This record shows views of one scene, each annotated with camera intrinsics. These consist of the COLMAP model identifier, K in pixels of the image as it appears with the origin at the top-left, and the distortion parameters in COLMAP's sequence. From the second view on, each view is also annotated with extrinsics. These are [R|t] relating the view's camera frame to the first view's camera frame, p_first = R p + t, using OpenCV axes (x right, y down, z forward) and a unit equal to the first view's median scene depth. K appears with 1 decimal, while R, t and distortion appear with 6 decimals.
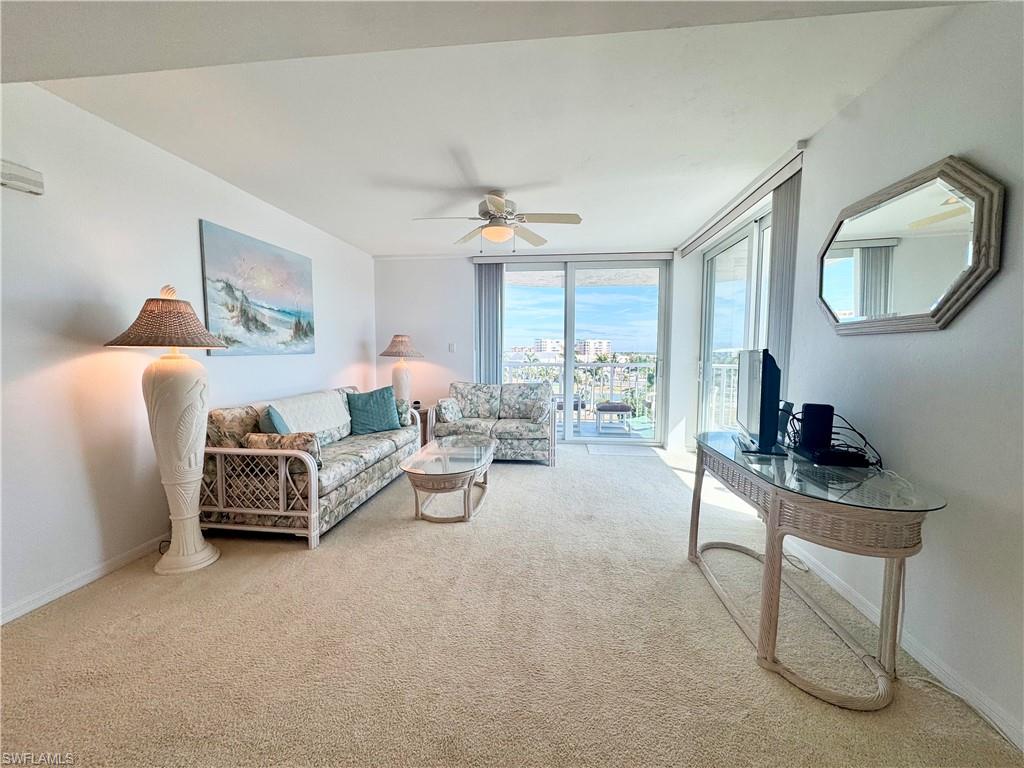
lens RADIAL K [[407.2, 0, 513.5], [0, 407.2, 382.9], [0, 0, 1]] dist [-0.001775, -0.000045]
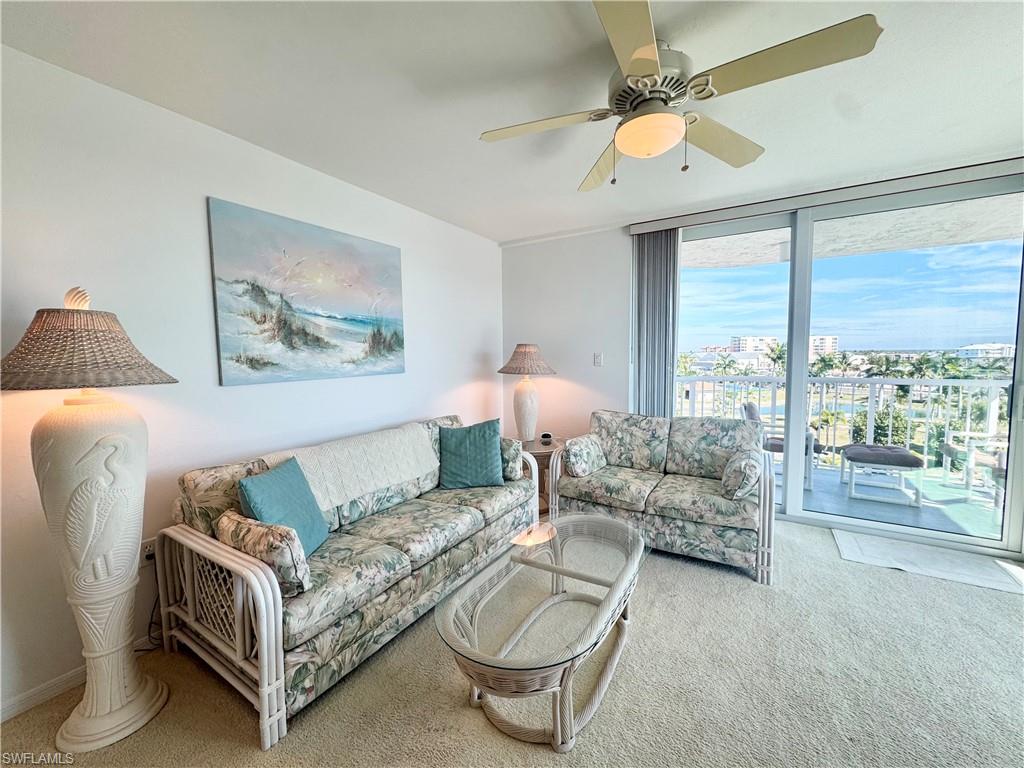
lens RADIAL K [[407.2, 0, 513.5], [0, 407.2, 382.9], [0, 0, 1]] dist [-0.001775, -0.000045]
pose [[0.905482, 0.017592, -0.424019, 0.020690], [-0.019187, 0.999816, 0.000507, -0.058887], [0.423950, 0.007676, 0.905653, 0.404390]]
